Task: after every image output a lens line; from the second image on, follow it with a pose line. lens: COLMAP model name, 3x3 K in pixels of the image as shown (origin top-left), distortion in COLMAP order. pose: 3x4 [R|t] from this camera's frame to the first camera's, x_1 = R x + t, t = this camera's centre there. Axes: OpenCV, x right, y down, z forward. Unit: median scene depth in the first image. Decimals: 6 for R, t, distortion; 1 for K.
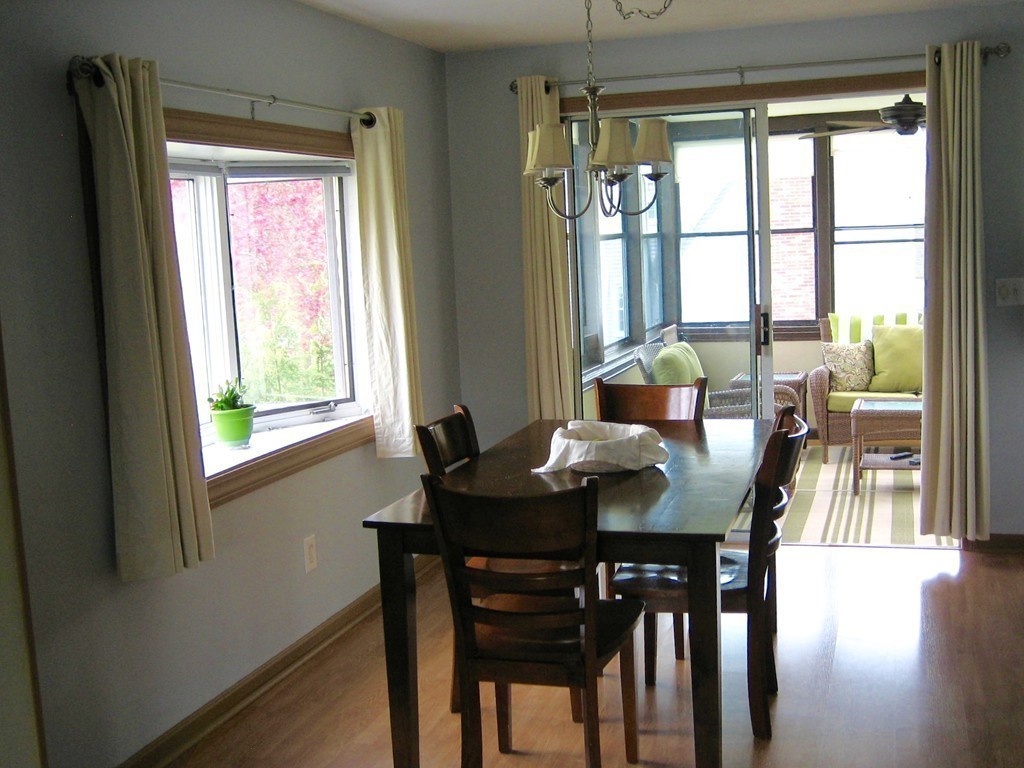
lens RADIAL K [[1122.2, 0, 512.0], [0, 1122.2, 384.0], [0, 0, 1]] dist [-0.087419, 0.012698]
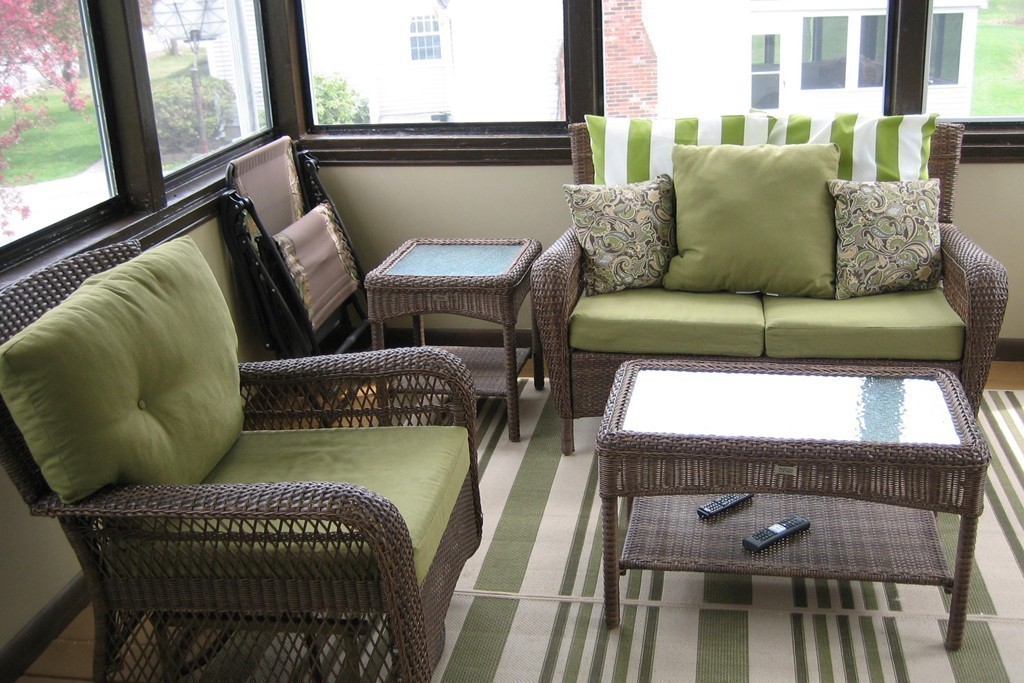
lens RADIAL K [[1107.4, 0, 512.0], [0, 1107.4, 341.5], [0, 0, 1]] dist [-0.076486, 0.005633]
pose [[0.989597, -0.045496, 0.136487, 0.193060], [0.015606, 0.977029, 0.212533, -0.072920], [-0.143021, -0.208192, 0.967575, 0.552655]]
